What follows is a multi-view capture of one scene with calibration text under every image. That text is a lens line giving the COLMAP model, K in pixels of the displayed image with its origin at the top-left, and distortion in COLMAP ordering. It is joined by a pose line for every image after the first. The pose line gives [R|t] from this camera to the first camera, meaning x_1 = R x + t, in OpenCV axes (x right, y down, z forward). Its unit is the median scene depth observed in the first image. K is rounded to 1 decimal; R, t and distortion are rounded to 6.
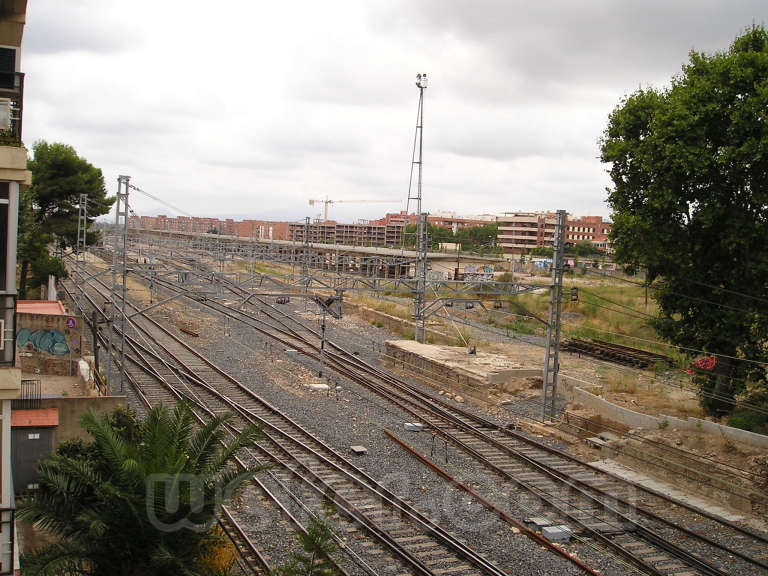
lens RADIAL K [[880.1, 0, 384.0], [0, 880.1, 288.0], [0, 0, 1]] dist [-0.031087, -0.024020]
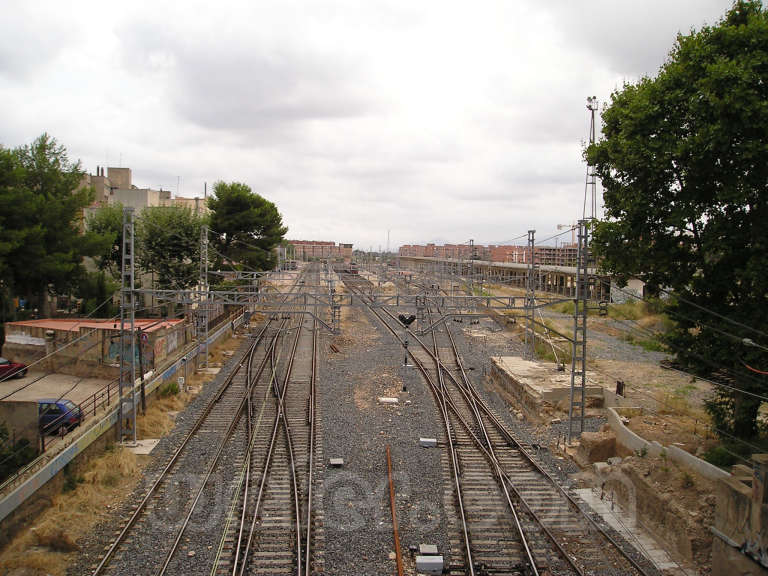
lens RADIAL K [[802.5, 0, 384.0], [0, 802.5, 288.0], [0, 0, 1]] dist [-0.008229, 0.005234]
pose [[0.949121, -0.016599, -0.314474, 0.147292], [0.008511, 0.999597, -0.027074, 0.003595], [0.314797, 0.023020, 0.948880, 0.060092]]
